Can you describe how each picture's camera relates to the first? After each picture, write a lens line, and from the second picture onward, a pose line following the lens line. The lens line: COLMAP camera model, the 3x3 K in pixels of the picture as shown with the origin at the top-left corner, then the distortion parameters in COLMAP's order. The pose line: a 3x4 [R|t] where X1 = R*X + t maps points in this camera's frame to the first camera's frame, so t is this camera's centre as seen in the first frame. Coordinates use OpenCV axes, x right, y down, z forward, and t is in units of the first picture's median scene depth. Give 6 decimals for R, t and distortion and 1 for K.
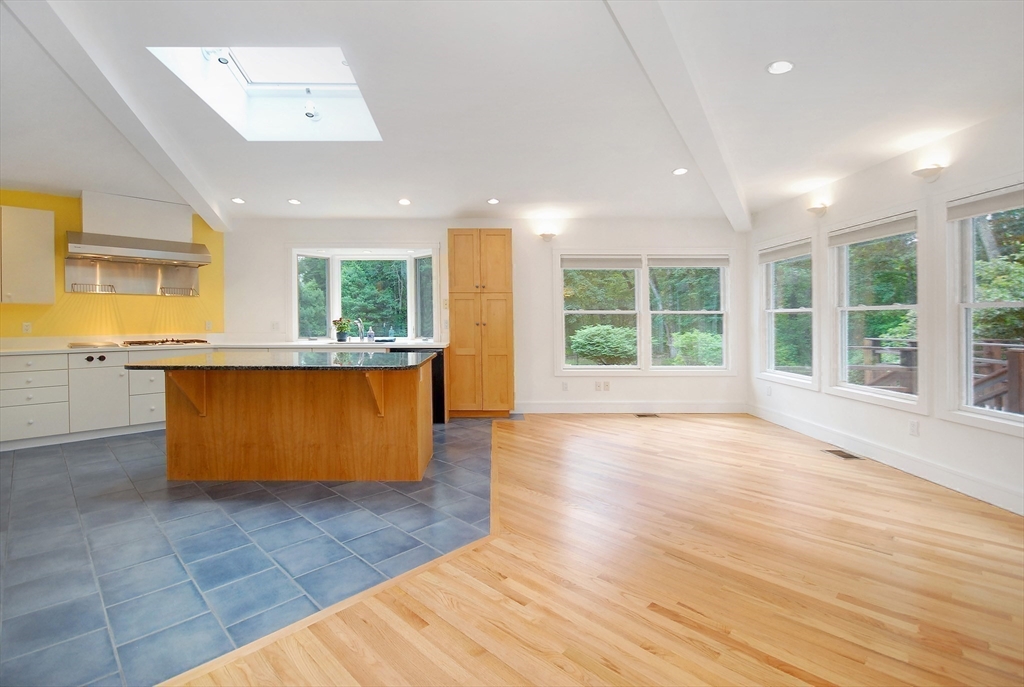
lens RADIAL K [[470.5, 0, 500.7], [0, 470.5, 315.3], [0, 0, 1]] dist [-0.001933, -0.000842]
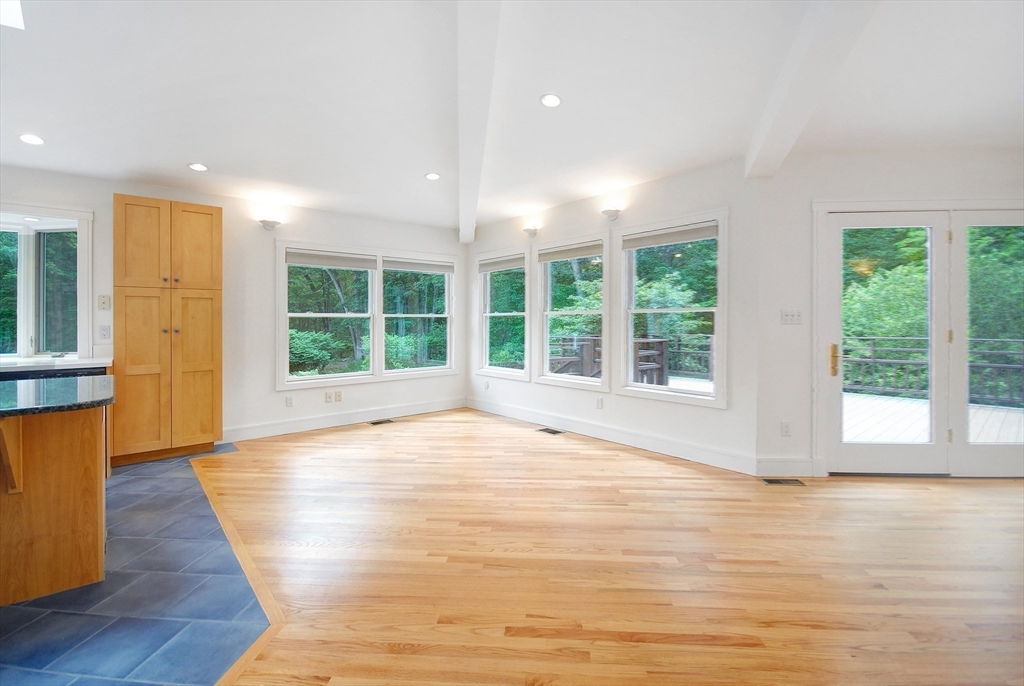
lens RADIAL K [[456.2, 0, 516.5], [0, 456.2, 313.0], [0, 0, 1]] dist [-0.004869, -0.001261]
pose [[0.761860, 0.007387, 0.647700, -0.091472], [0.001160, 0.999918, -0.012769, 0.000740], [-0.647741, 0.010479, 0.761788, 0.108356]]
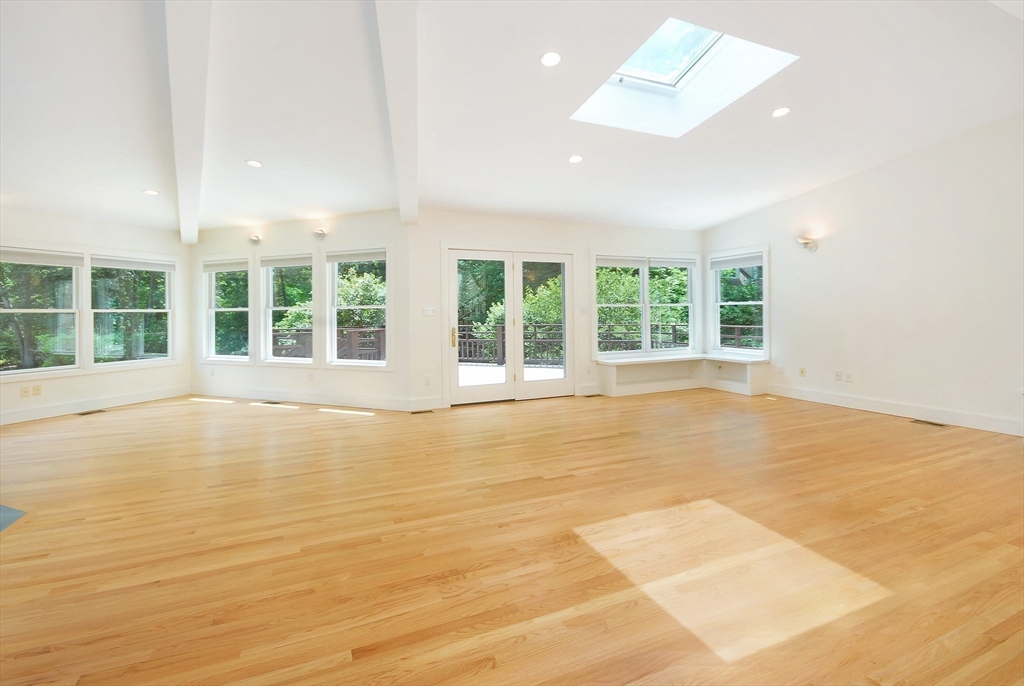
lens RADIAL K [[456.2, 0, 516.5], [0, 456.2, 313.0], [0, 0, 1]] dist [-0.004869, -0.001261]
pose [[0.356752, -0.003181, 0.934194, -0.291588], [0.004690, 0.999988, 0.001613, 0.001048], [-0.934188, 0.003806, 0.356762, -0.219191]]
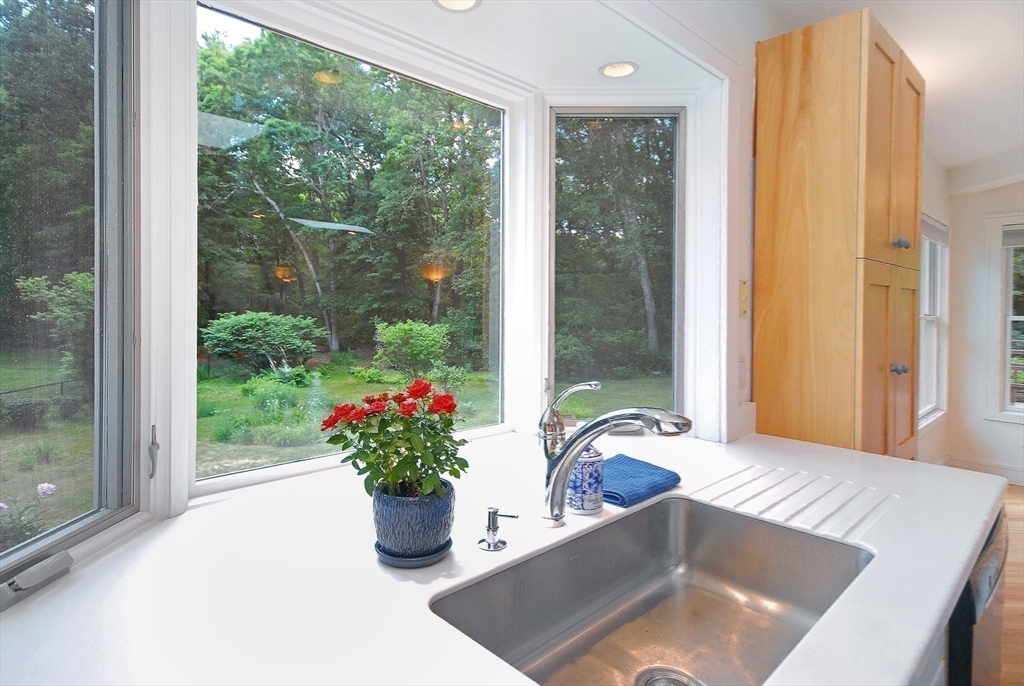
lens RADIAL K [[525.7, 0, 512.2], [0, 525.7, 298.8], [0, 0, 1]] dist [0.029298, 0.000201]
pose [[0.695626, 0.016543, 0.718213, -0.451701], [-0.019895, 0.999795, -0.003760, -0.020572], [-0.718128, -0.011674, 0.695813, 0.943177]]
